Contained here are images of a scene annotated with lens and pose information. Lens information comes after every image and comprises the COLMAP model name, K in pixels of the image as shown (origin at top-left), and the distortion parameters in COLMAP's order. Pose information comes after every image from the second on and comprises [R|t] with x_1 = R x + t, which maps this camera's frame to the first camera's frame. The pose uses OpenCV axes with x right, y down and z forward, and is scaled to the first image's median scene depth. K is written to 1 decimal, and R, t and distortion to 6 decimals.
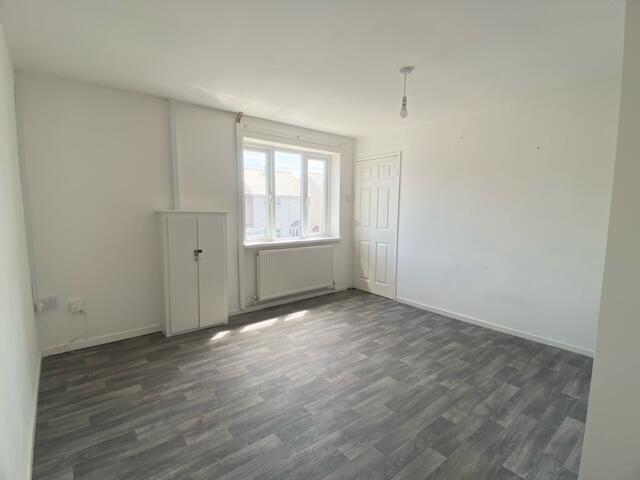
lens RADIAL K [[321.6, 0, 319.1], [0, 321.6, 241.7], [0, 0, 1]] dist [0.002083, 0.000203]
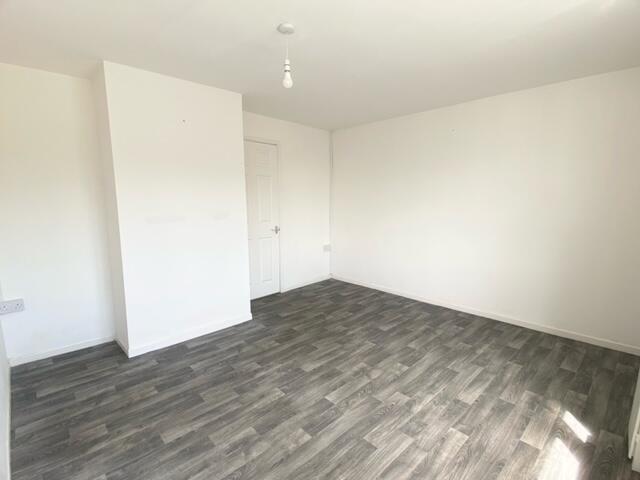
lens RADIAL K [[321.6, 0, 320.4], [0, 321.6, 240.0], [0, 0, 1]] dist [0.002083, 0.000203]
pose [[-0.997143, 0.006729, -0.075241, 0.235213], [-0.011347, 0.971385, 0.237239, -0.201958], [0.074684, 0.237415, -0.968533, 1.791349]]
